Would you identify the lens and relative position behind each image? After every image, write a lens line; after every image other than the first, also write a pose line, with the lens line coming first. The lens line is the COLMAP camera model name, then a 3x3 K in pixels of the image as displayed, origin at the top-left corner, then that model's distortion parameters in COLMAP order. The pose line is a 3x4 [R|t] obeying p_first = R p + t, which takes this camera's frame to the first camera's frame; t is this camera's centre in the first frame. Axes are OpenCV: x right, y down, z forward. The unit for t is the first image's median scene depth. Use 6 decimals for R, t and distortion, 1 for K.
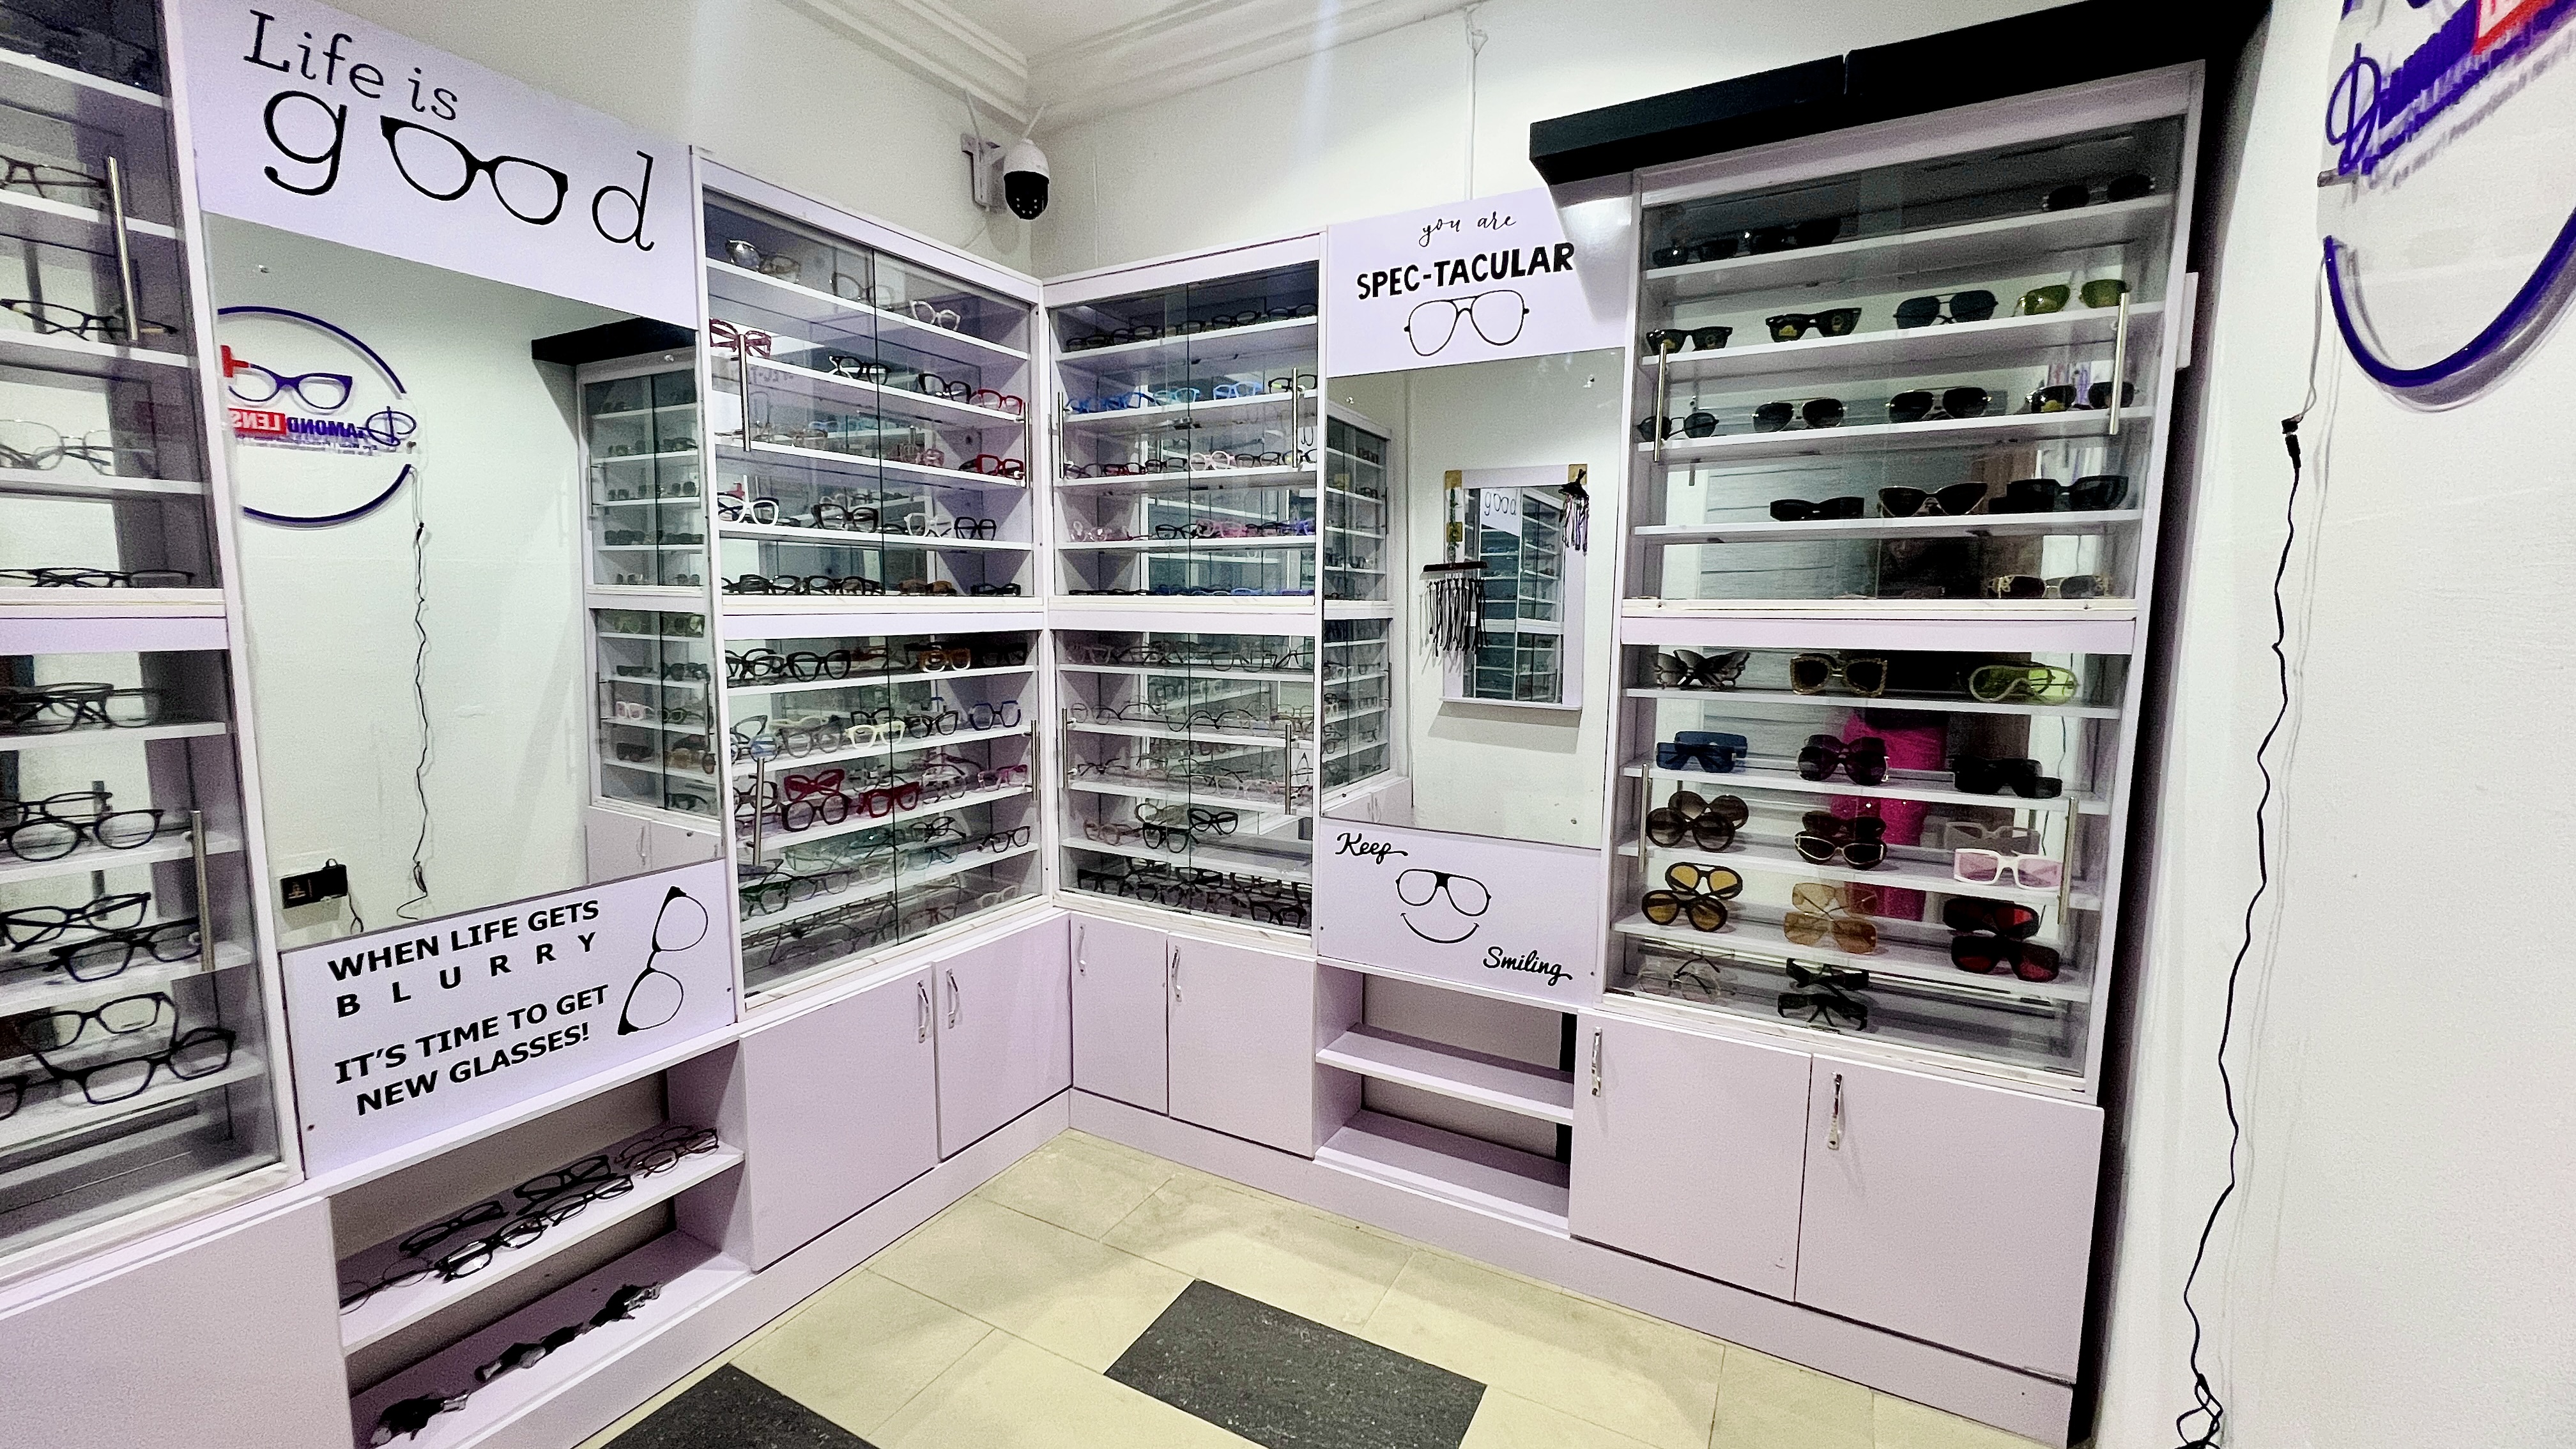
lens RADIAL K [[1035.6, 0, 1279.4], [0, 1035.6, 724.3], [0, 0, 1]] dist [-0.007753, 0.002050]
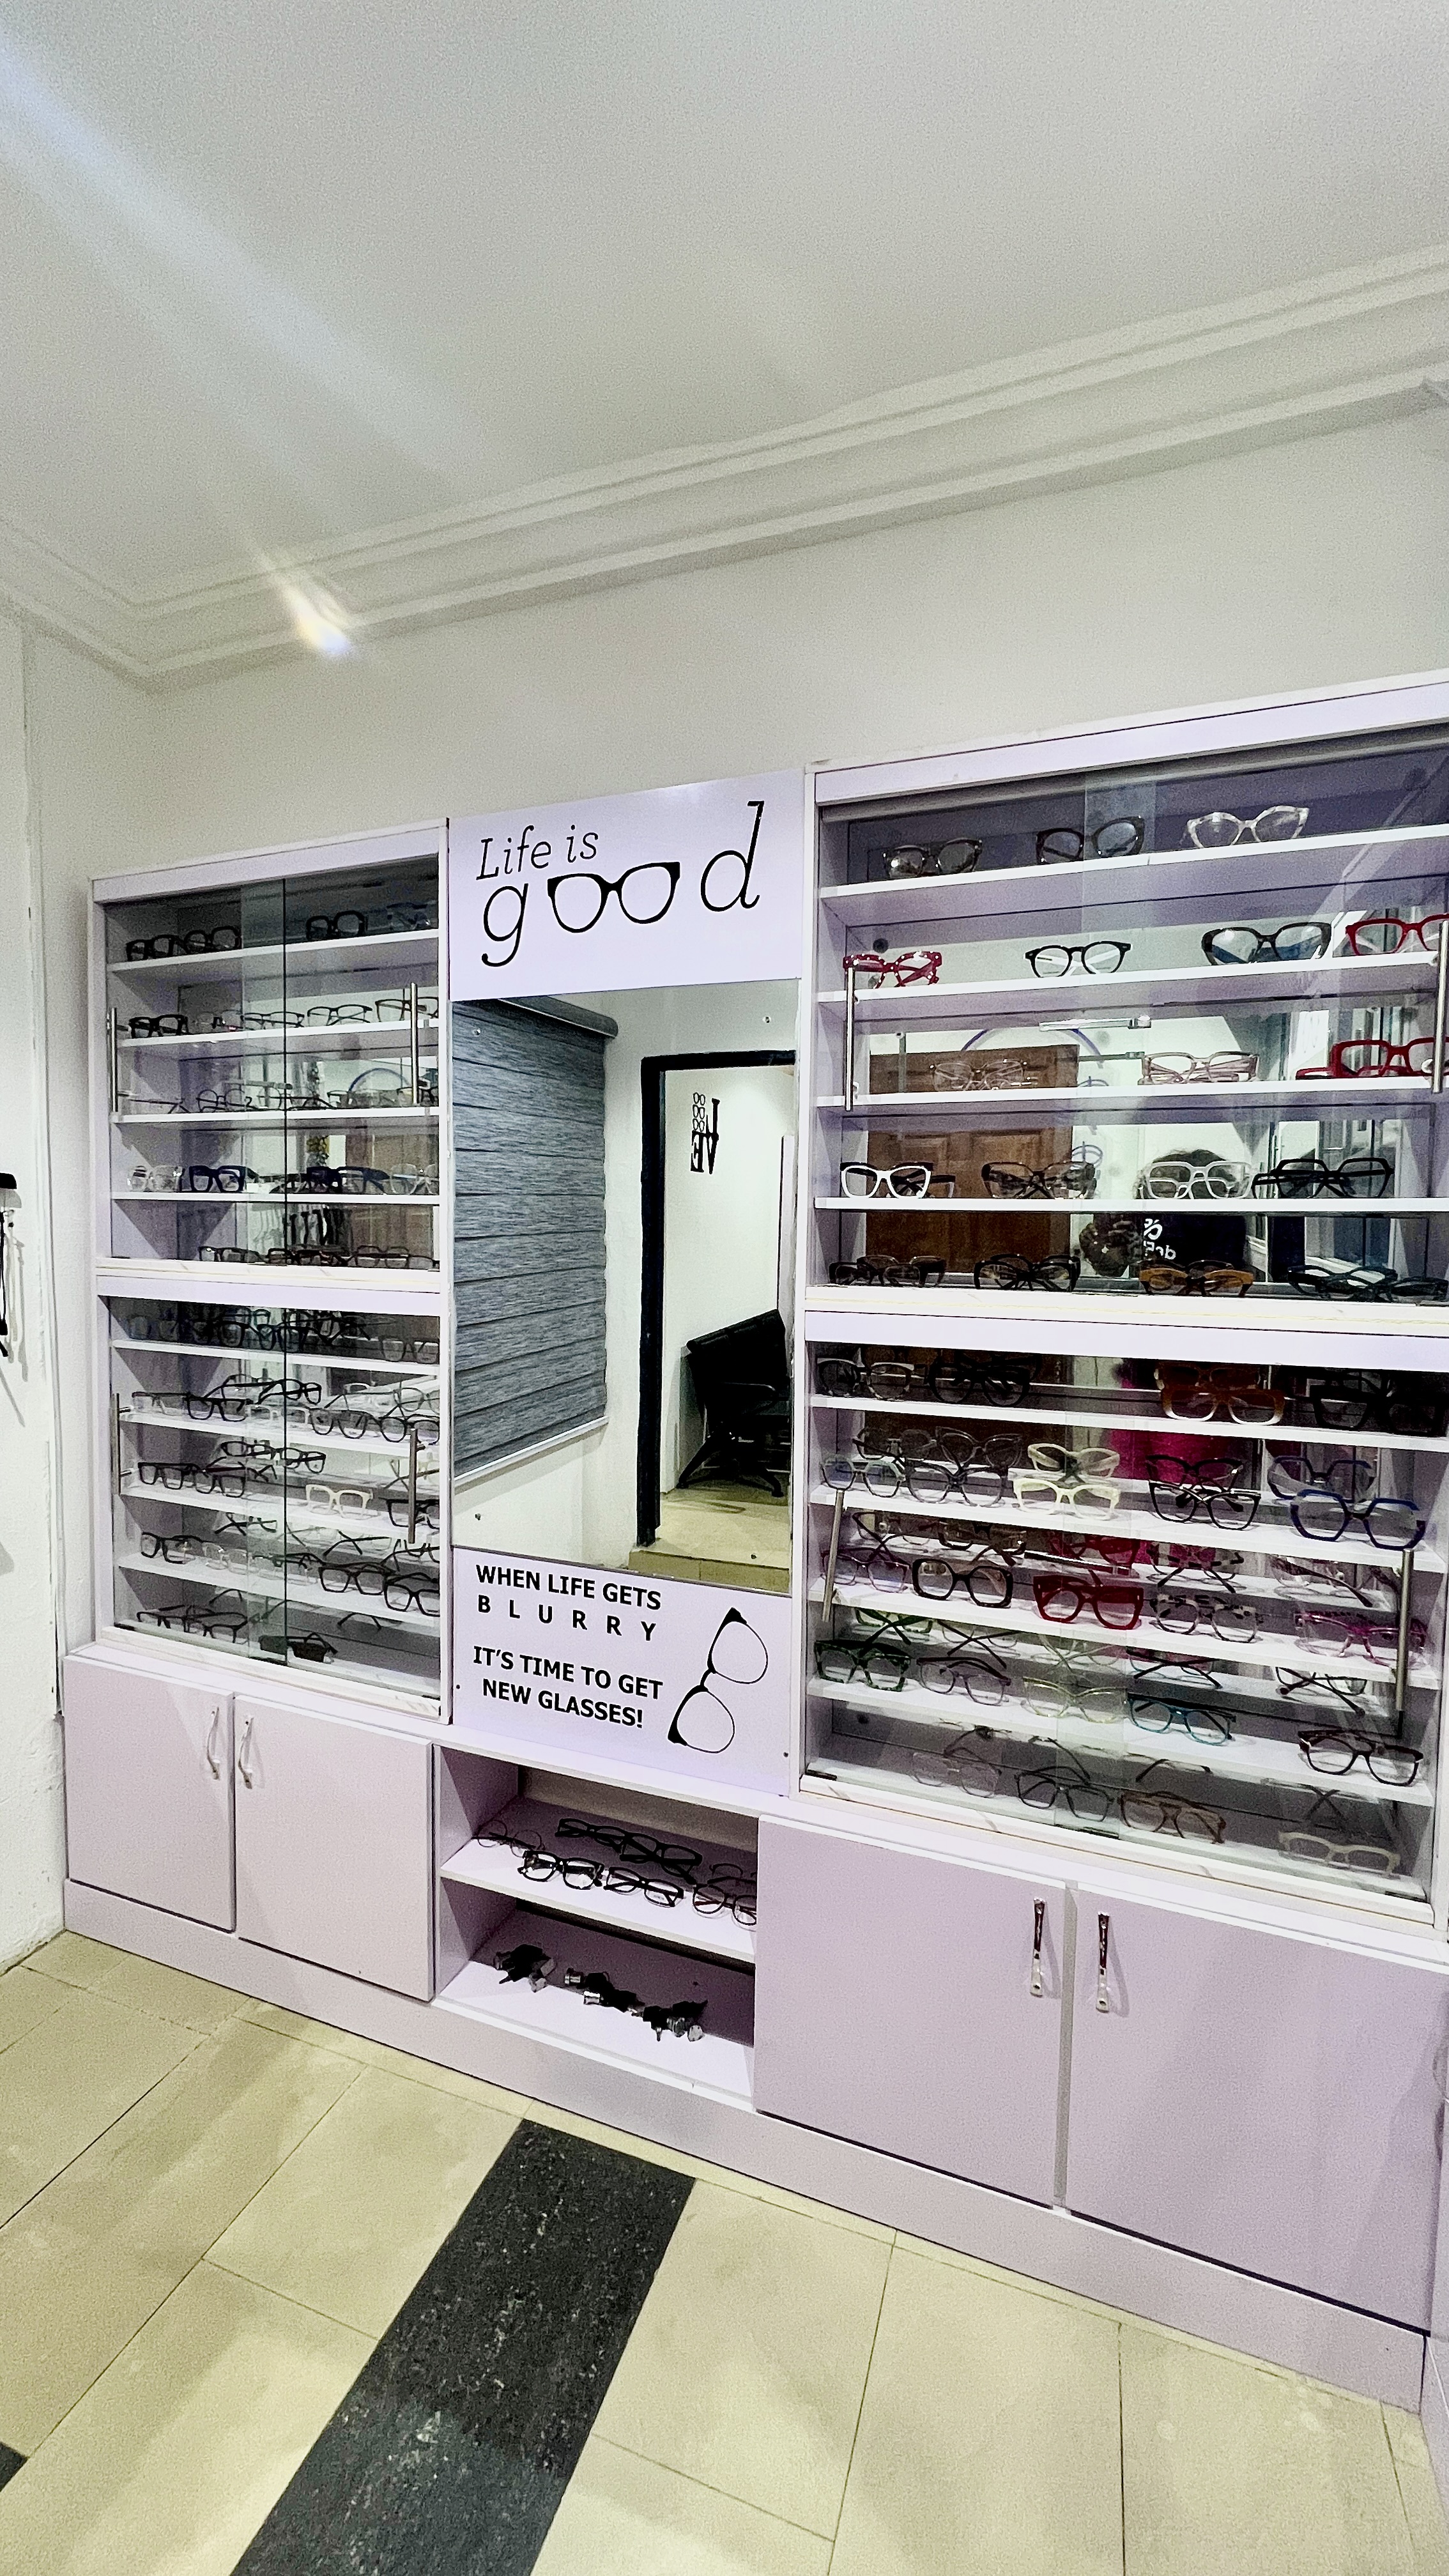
lens RADIAL K [[1035.6, 0, 709.3], [0, 1035.6, 1274.5], [0, 0, 1]] dist [-0.007753, 0.002050]
pose [[0.154126, 0.053389, -0.986608, 0.282850], [-0.123979, 0.991692, 0.034296, -0.161153], [0.980242, 0.117033, 0.159465, 0.828368]]
